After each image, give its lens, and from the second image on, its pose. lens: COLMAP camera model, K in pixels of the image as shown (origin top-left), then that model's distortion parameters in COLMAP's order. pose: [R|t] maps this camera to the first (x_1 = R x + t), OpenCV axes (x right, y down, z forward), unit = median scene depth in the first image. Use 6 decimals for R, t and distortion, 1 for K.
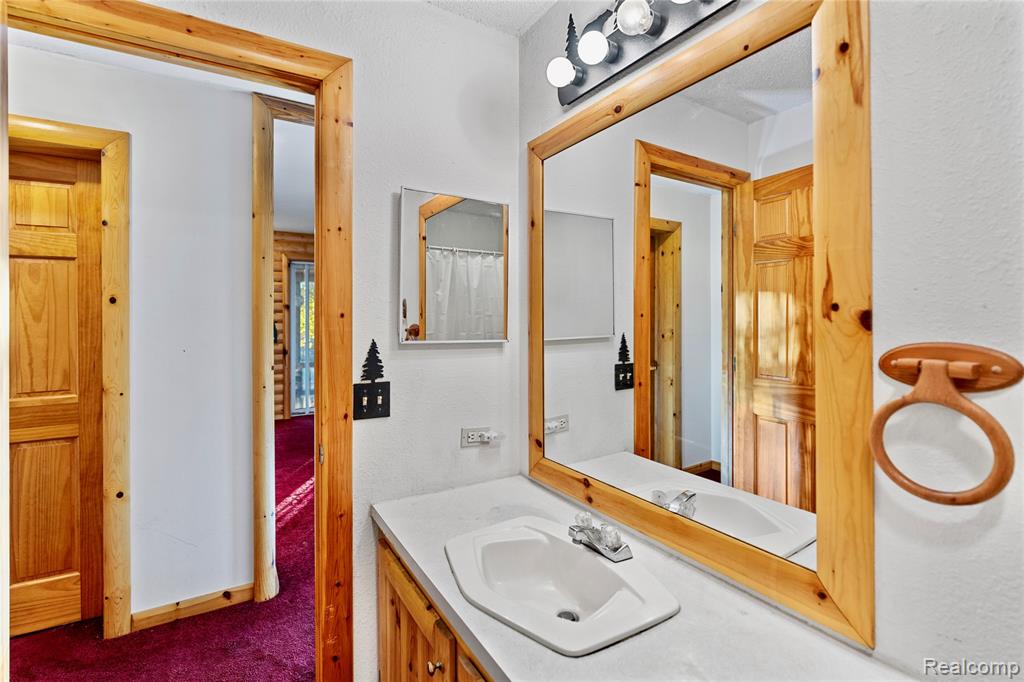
lens RADIAL K [[469.5, 0, 513.8], [0, 469.5, 313.3], [0, 0, 1]] dist [-0.000560, 0.000054]
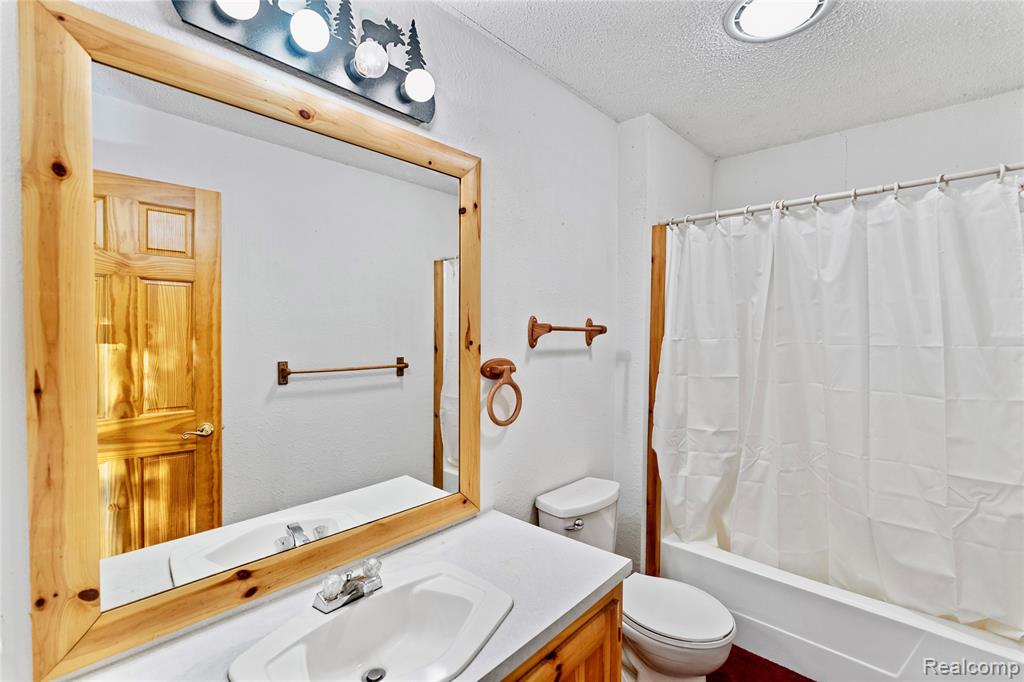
lens RADIAL K [[458.2, 0, 512.0], [0, 458.2, 341.0], [0, 0, 1]] dist [-0.000546, 0.000221]
pose [[-0.267848, -0.016486, 0.963320, -0.937241], [-0.015215, 0.999801, 0.012880, -0.039199], [-0.963341, -0.011207, -0.268045, 1.123675]]
